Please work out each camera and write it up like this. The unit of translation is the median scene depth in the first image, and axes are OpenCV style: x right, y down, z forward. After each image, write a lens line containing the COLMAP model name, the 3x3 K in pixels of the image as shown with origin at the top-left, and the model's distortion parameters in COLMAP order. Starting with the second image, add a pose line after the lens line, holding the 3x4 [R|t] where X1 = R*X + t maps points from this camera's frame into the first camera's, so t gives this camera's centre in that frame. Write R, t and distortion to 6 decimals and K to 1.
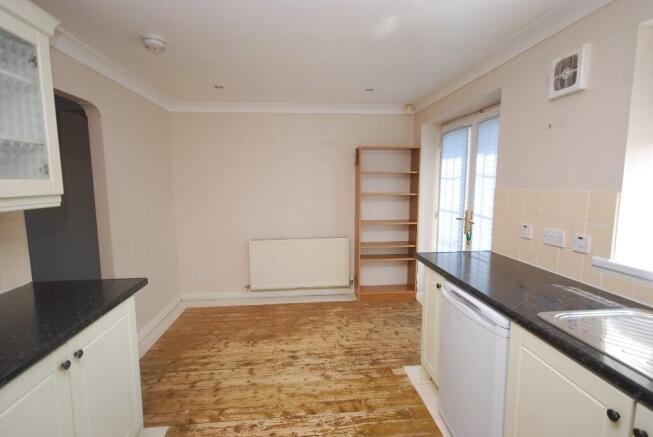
lens RADIAL K [[325.2, 0, 326.1], [0, 325.2, 220.2], [0, 0, 1]] dist [-0.000447, -0.000033]
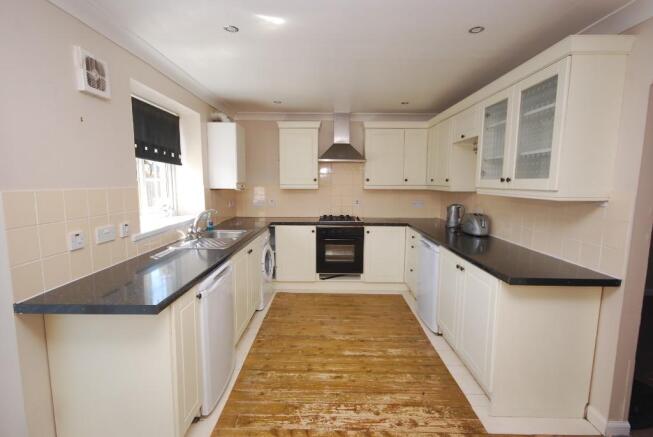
lens RADIAL K [[325.2, 0, 324.8], [0, 325.2, 219.3], [0, 0, 1]] dist [-0.000447, -0.000033]
pose [[-0.993860, -0.014837, 0.109643, -0.098139], [0.010871, 0.973079, 0.230215, -0.217028], [-0.110107, 0.229994, -0.966943, 1.873525]]
